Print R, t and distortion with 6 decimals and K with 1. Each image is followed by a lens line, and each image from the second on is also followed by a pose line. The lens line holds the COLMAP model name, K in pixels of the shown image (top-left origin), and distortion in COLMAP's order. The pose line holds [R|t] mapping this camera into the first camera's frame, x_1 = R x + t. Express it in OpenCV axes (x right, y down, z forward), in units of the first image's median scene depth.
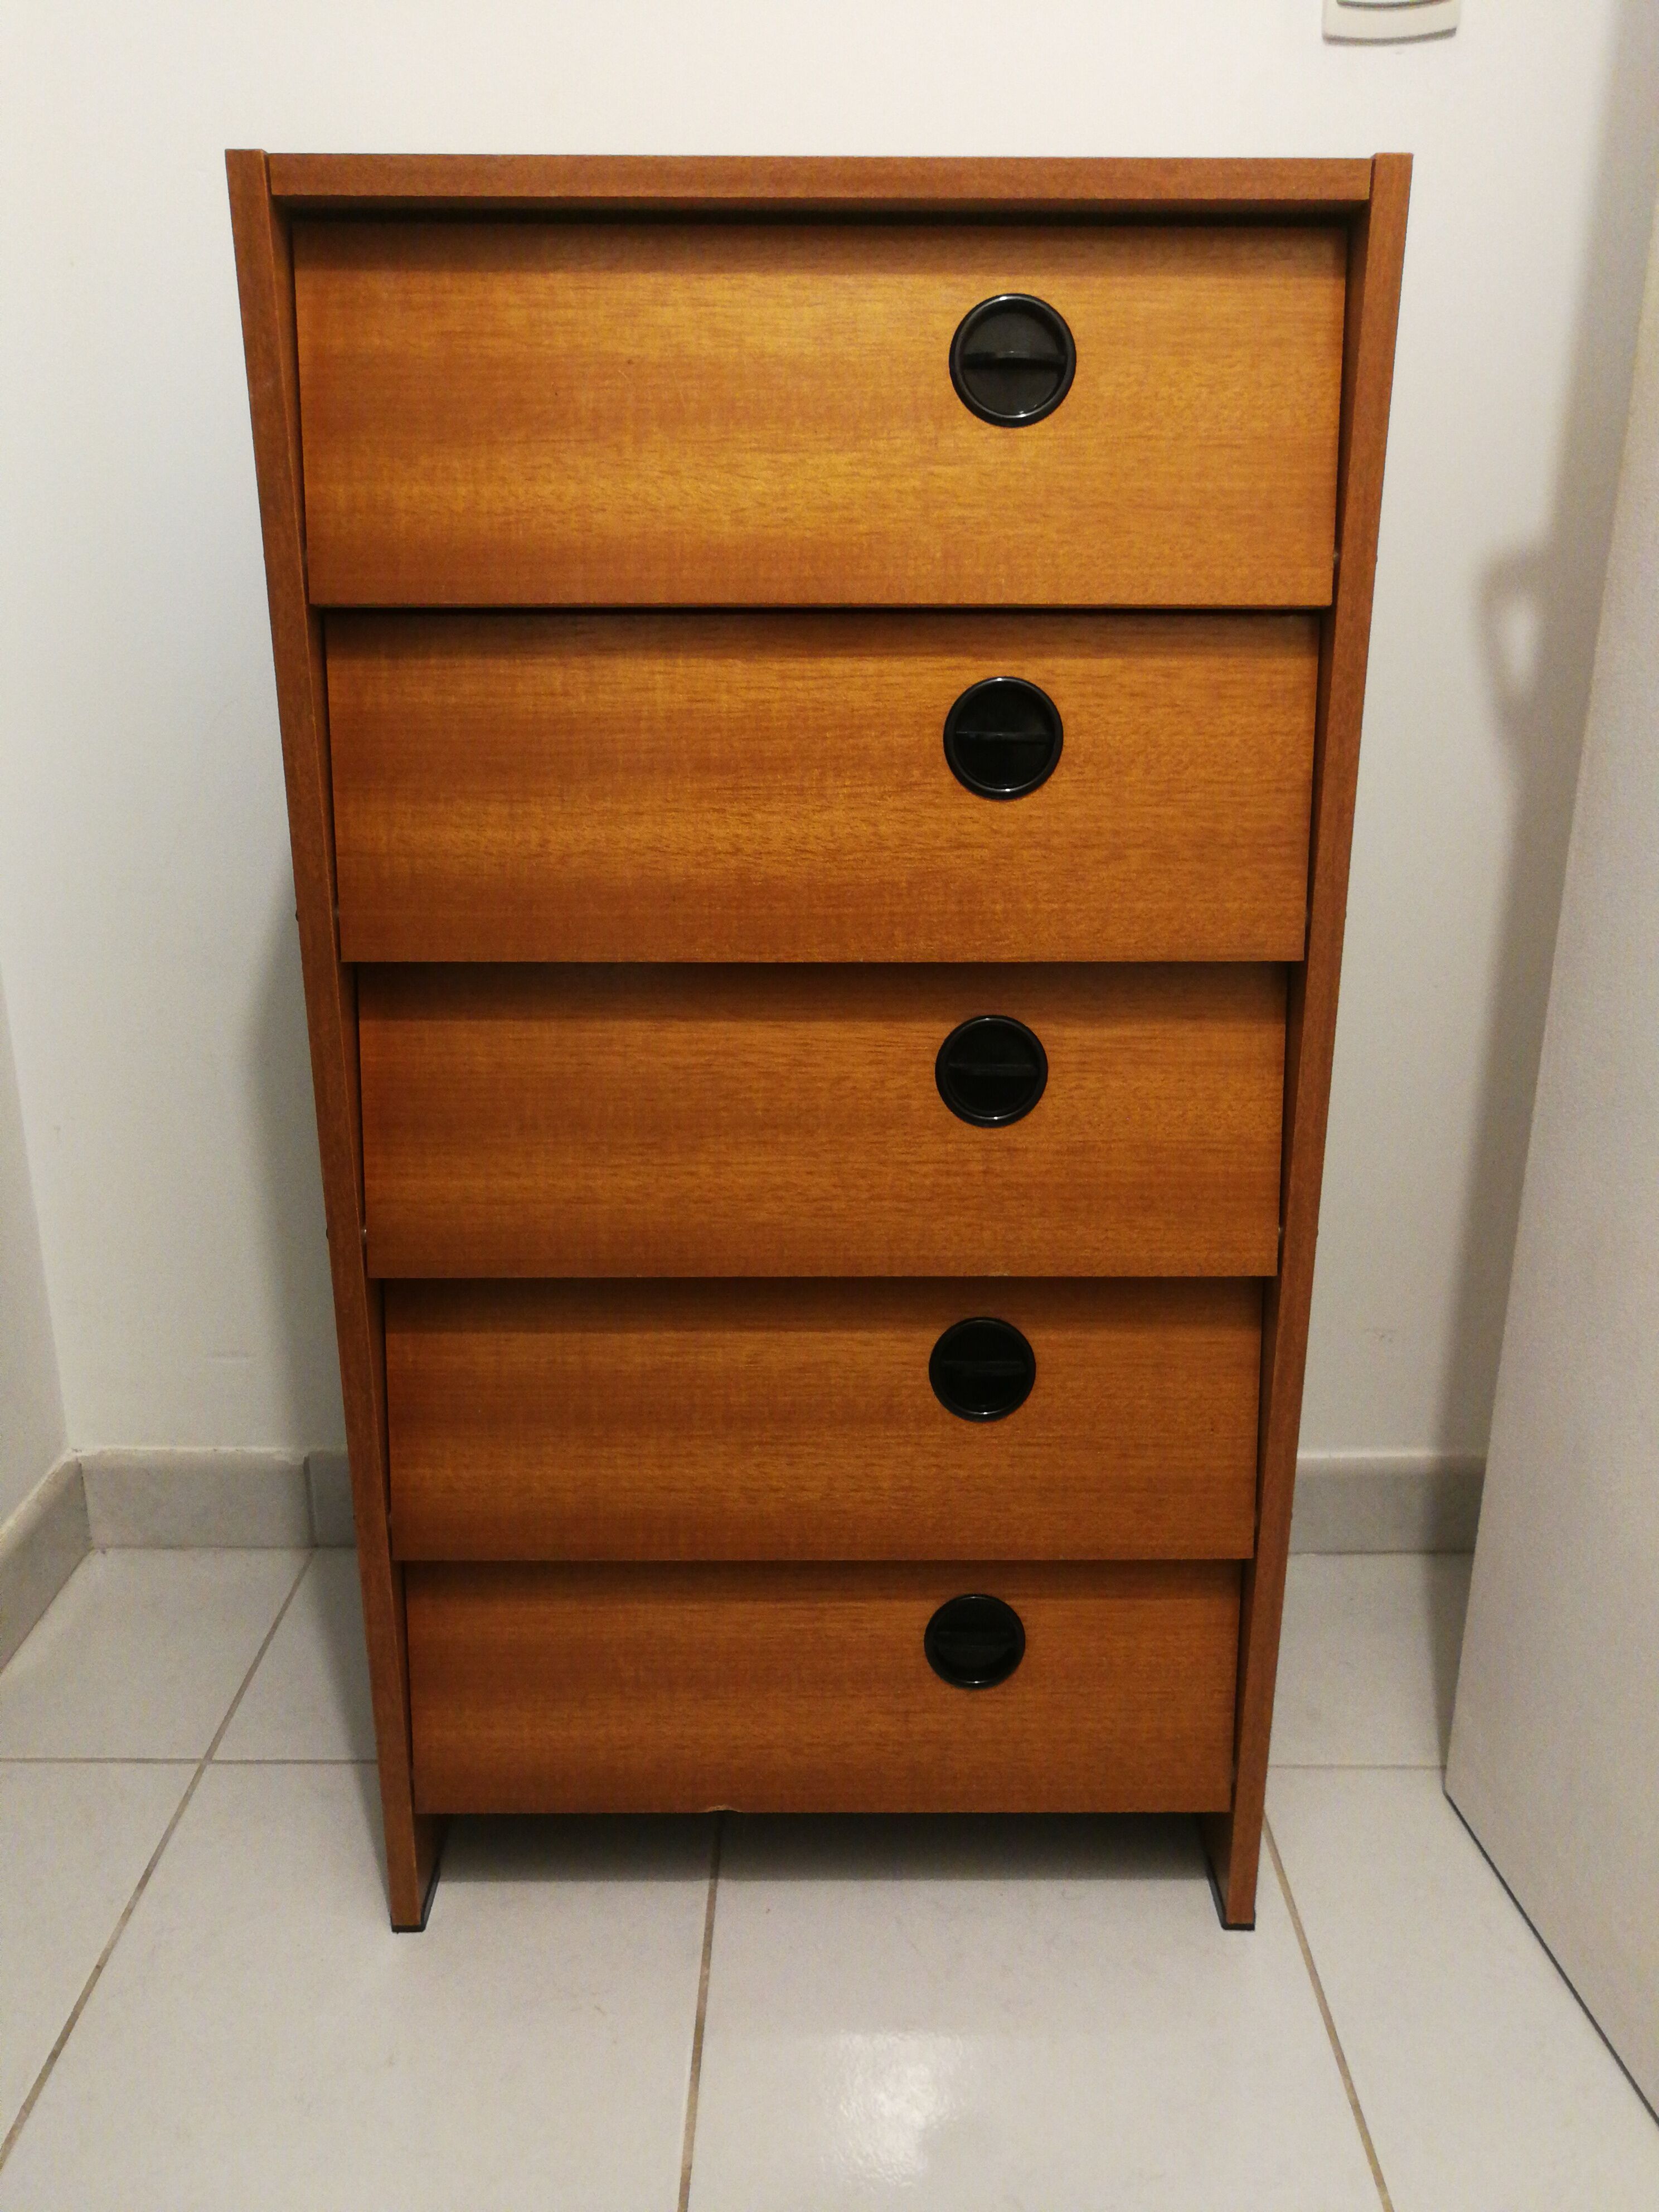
lens RADIAL K [[1731.2, 0, 842.6], [0, 1731.2, 1128.0], [0, 0, 1]] dist [0.001189, 0.015108]
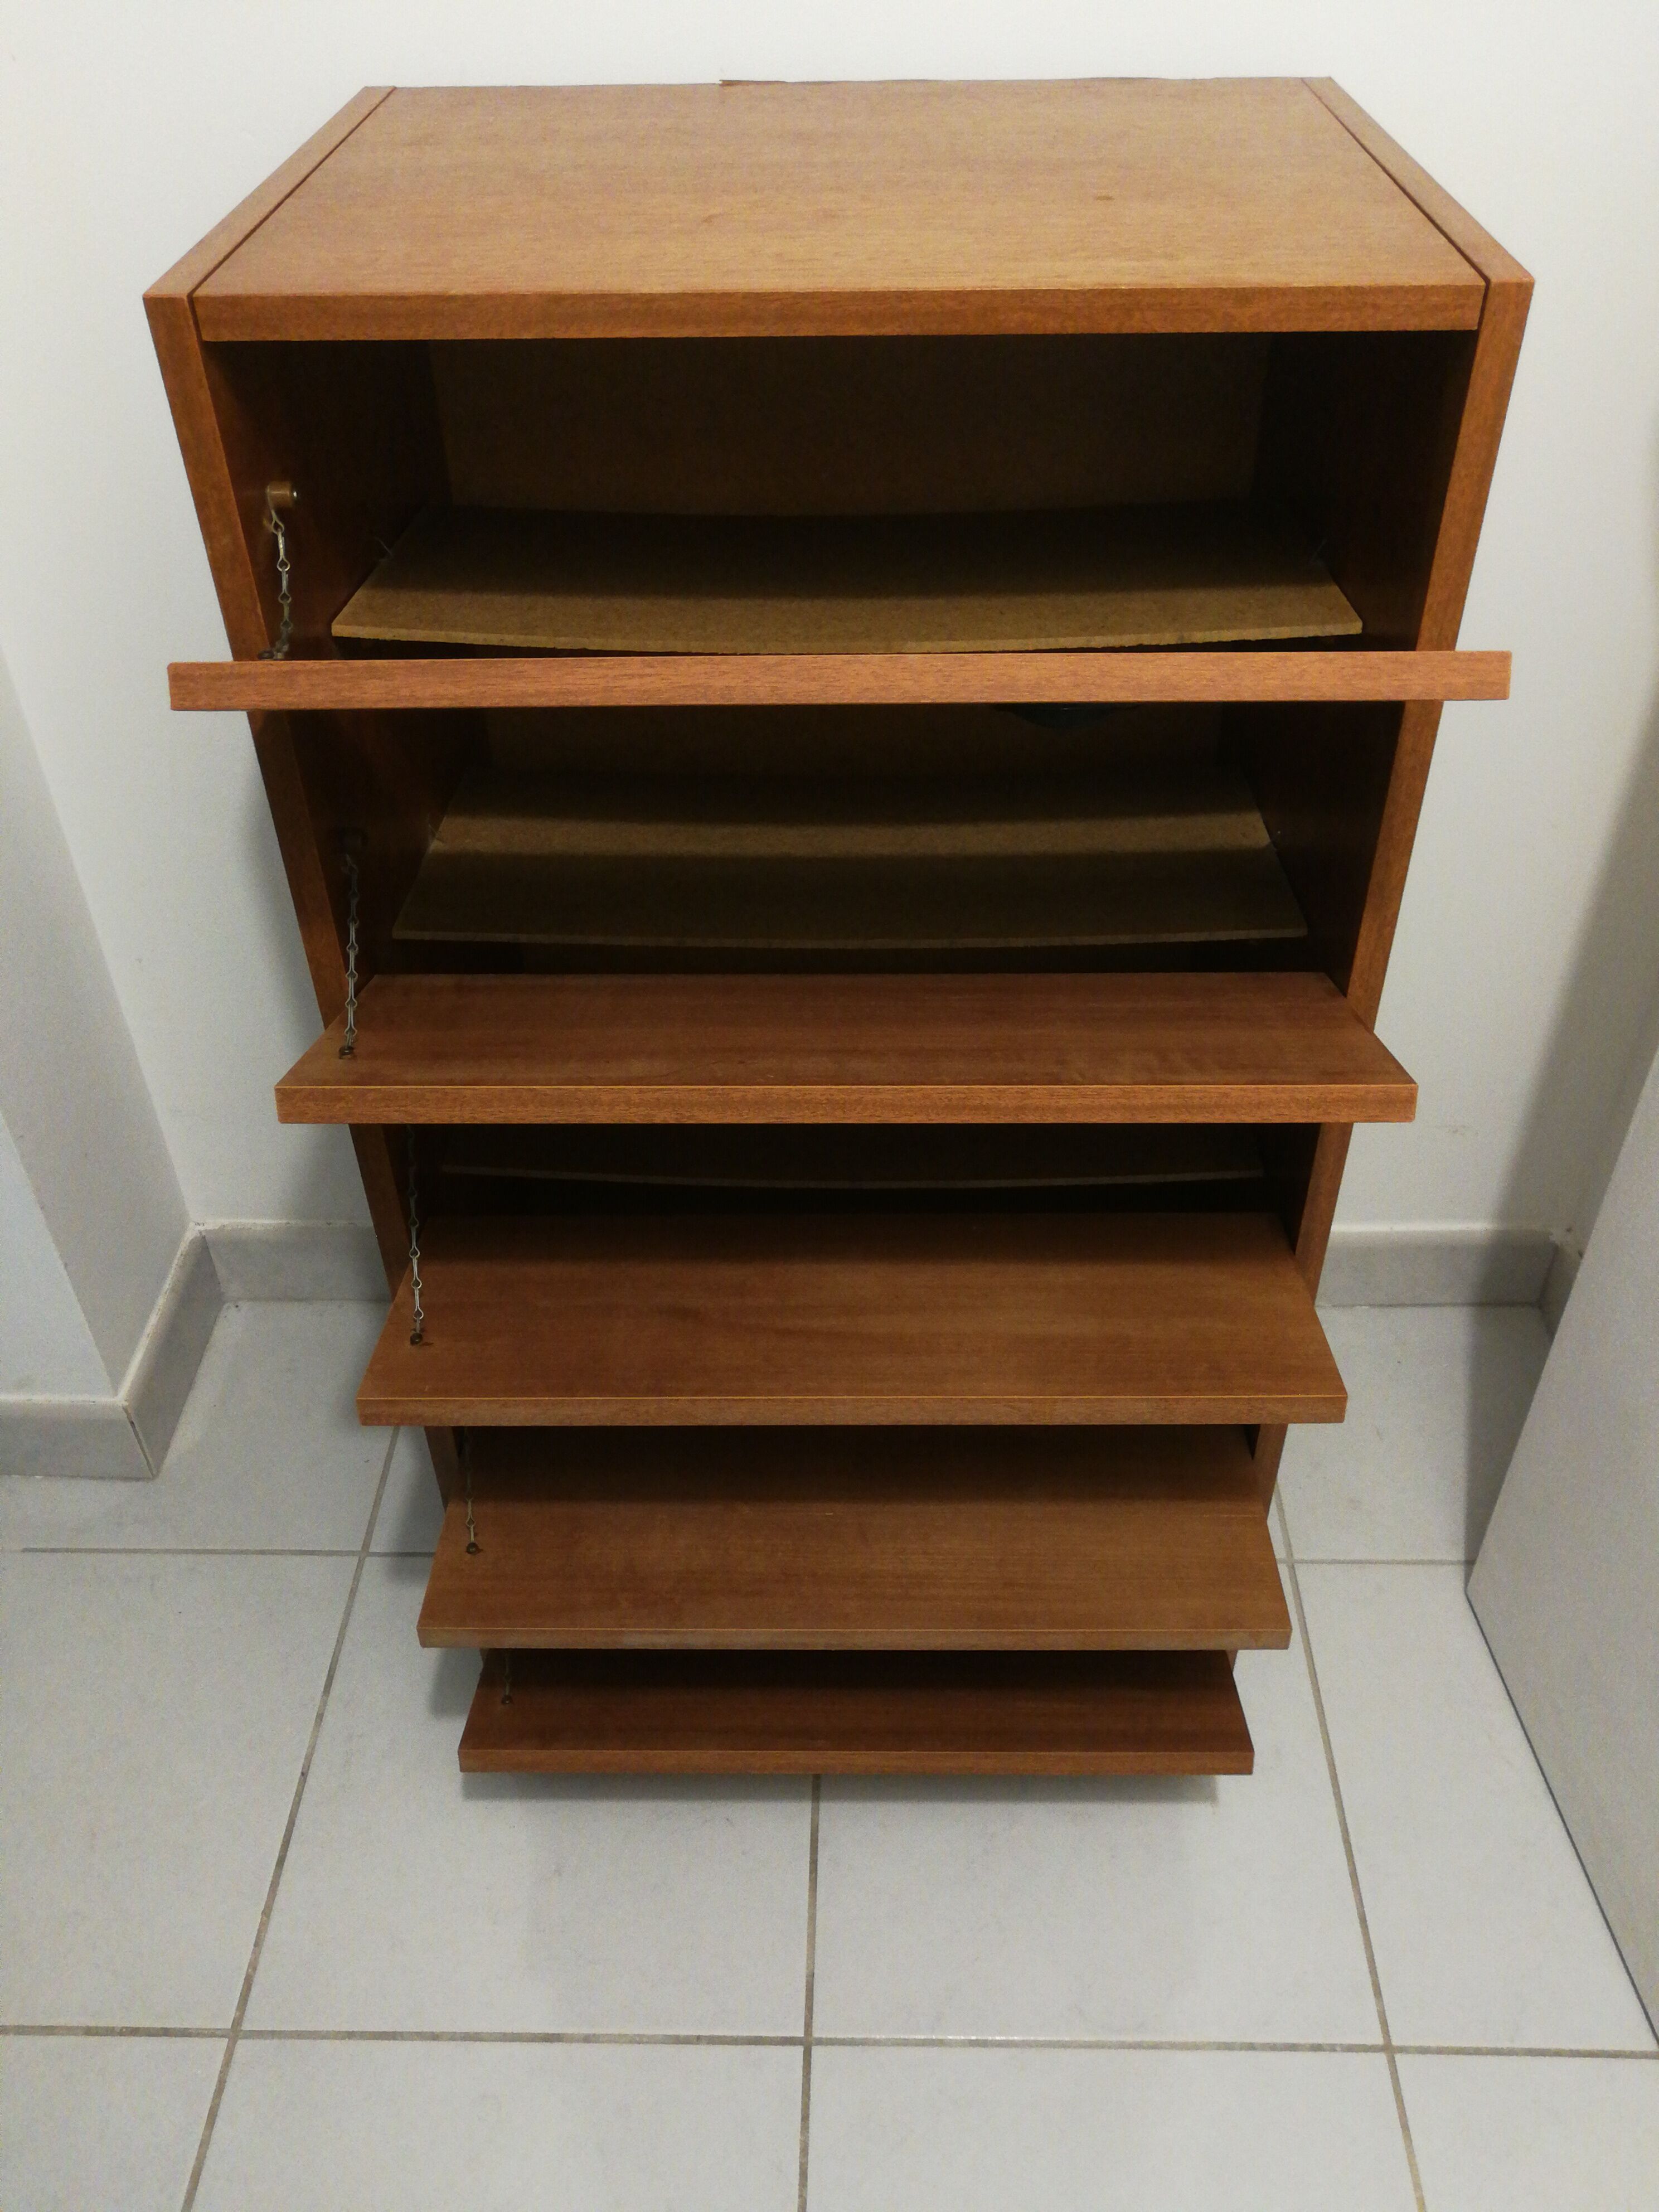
lens RADIAL K [[1731.2, 0, 883.2], [0, 1731.2, 1118.1], [0, 0, 1]] dist [0.001189, 0.015108]
pose [[0.999770, -0.002271, -0.021327, 0.026971], [0.009392, 0.940326, 0.340144, -0.440890], [0.019282, -0.340266, 0.940131, 0.059450]]
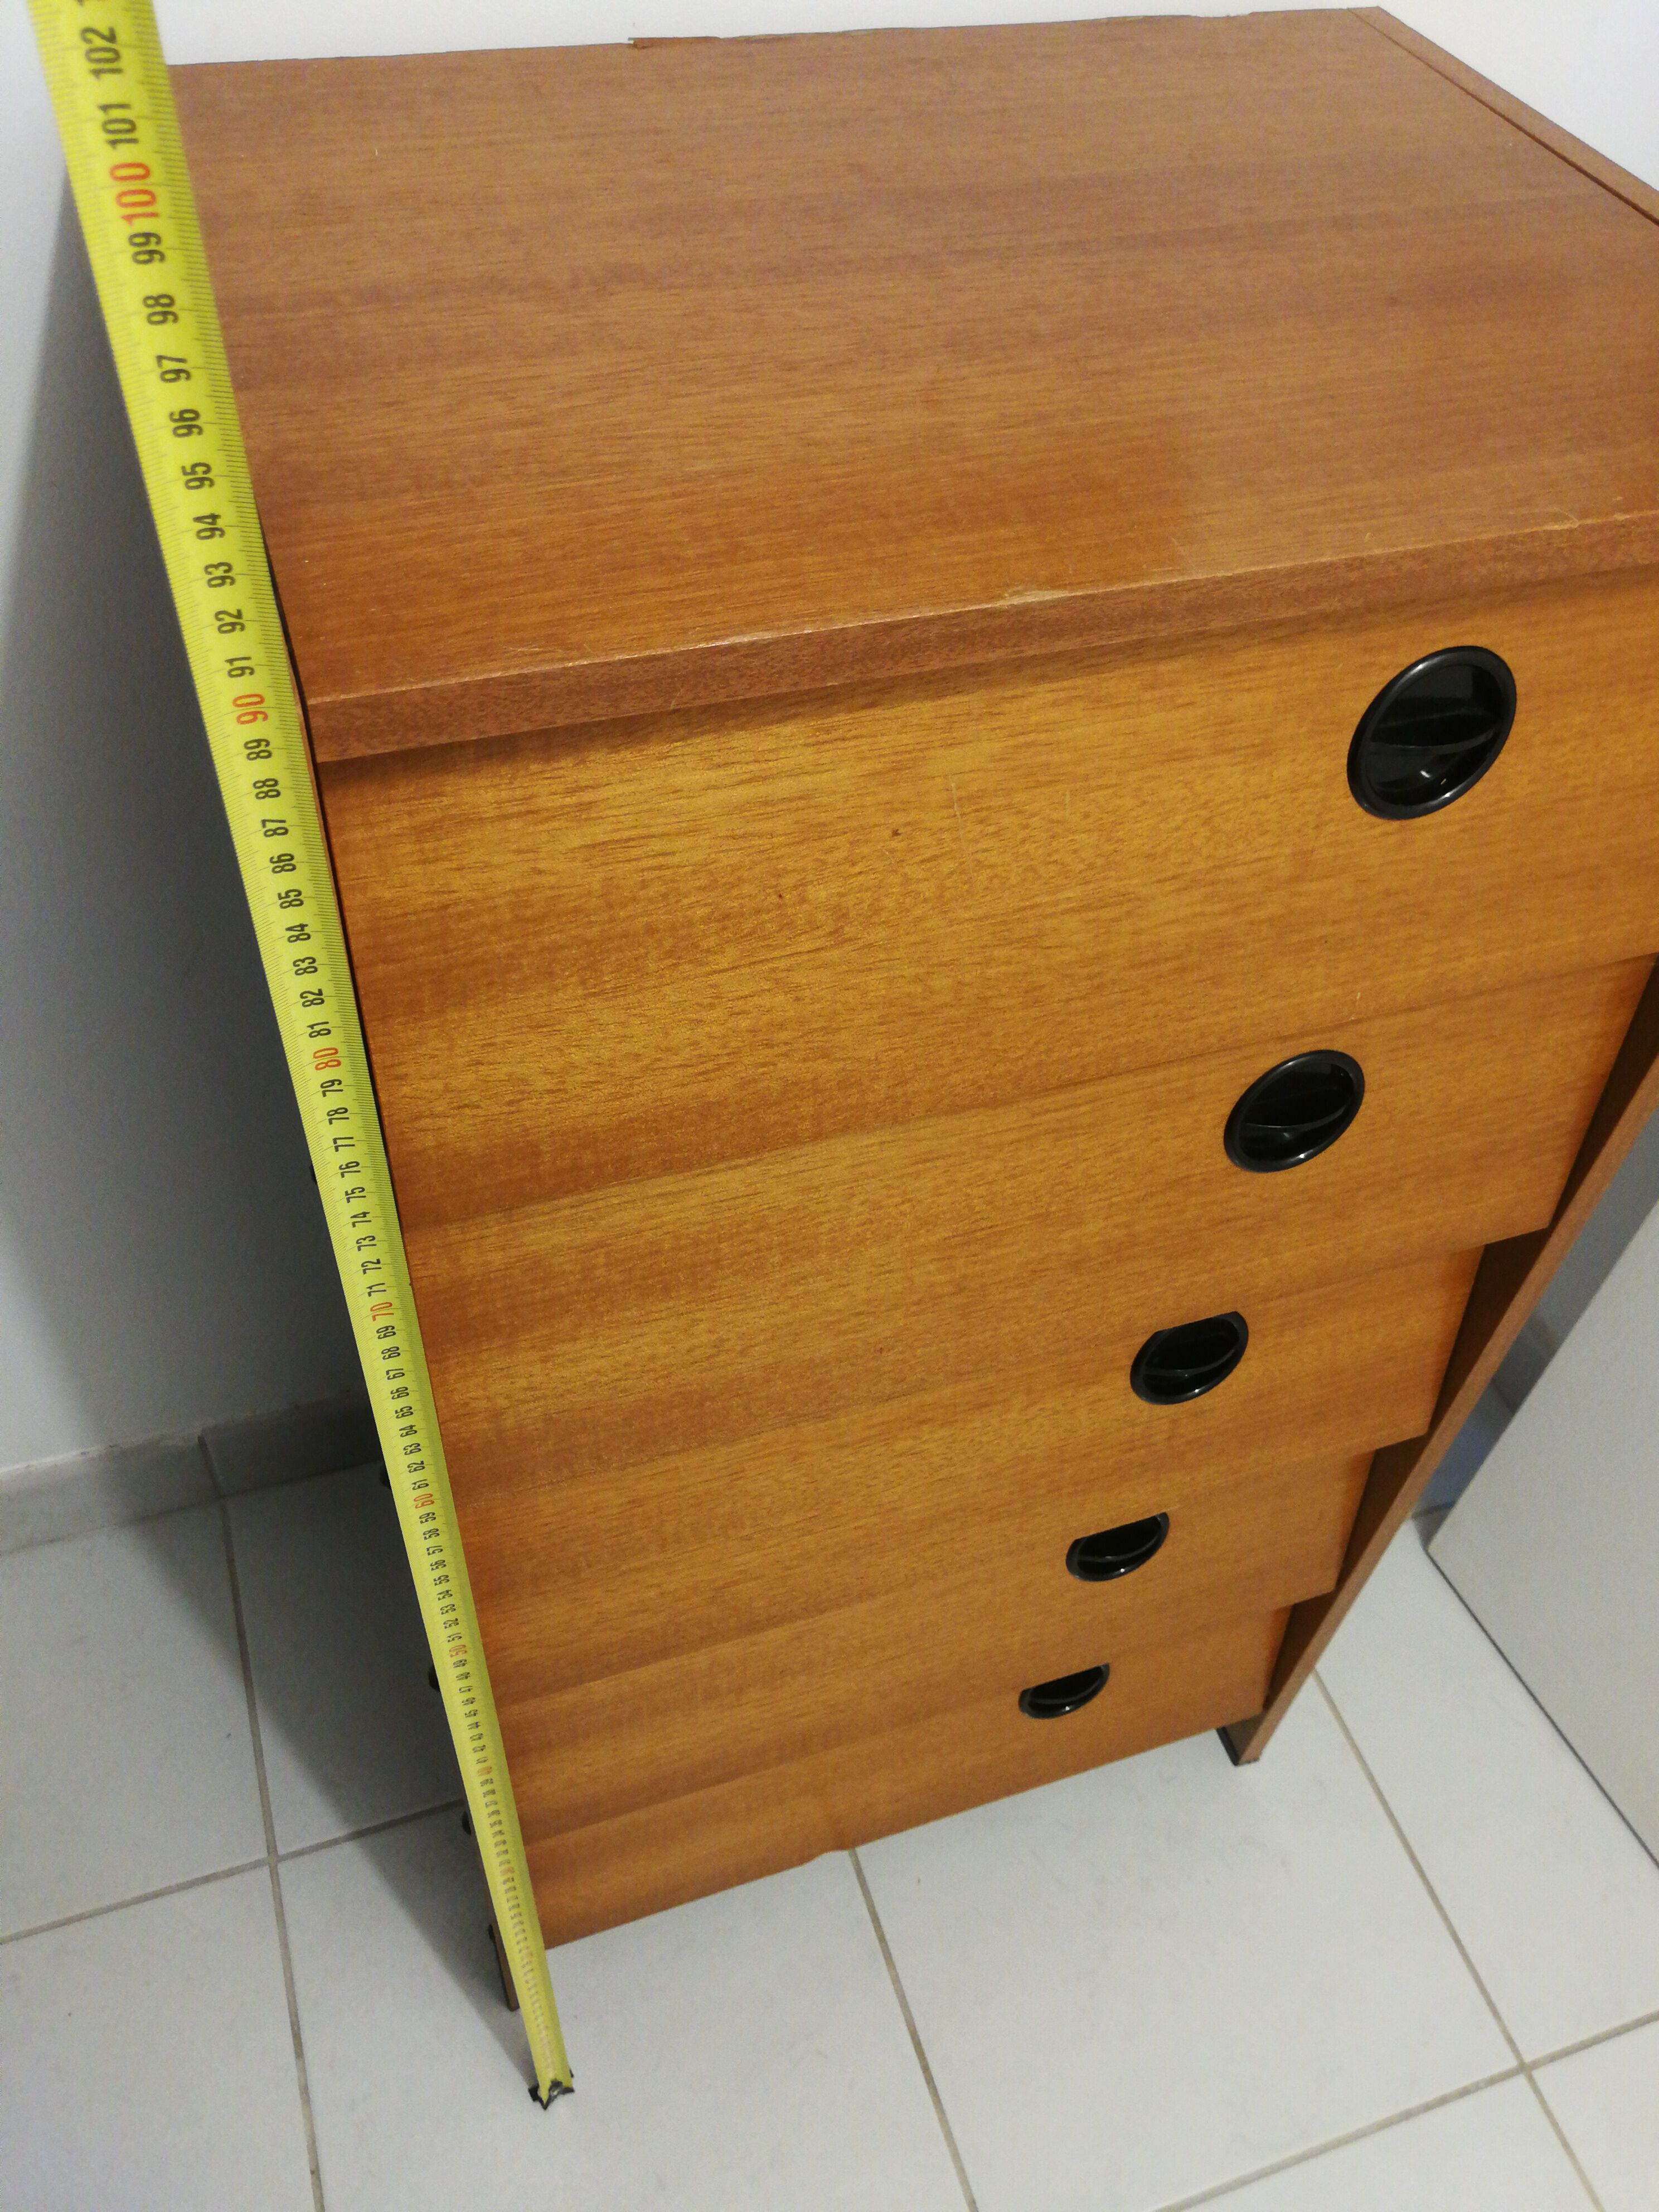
lens RADIAL K [[1731.2, 0, 819.9], [0, 1731.2, 1096.2], [0, 0, 1]] dist [0.001189, 0.015108]
pose [[0.946342, -0.199879, 0.253940, -0.320336], [0.052003, 0.869731, 0.490779, -0.659972], [-0.318955, -0.451240, 0.833457, 0.456824]]
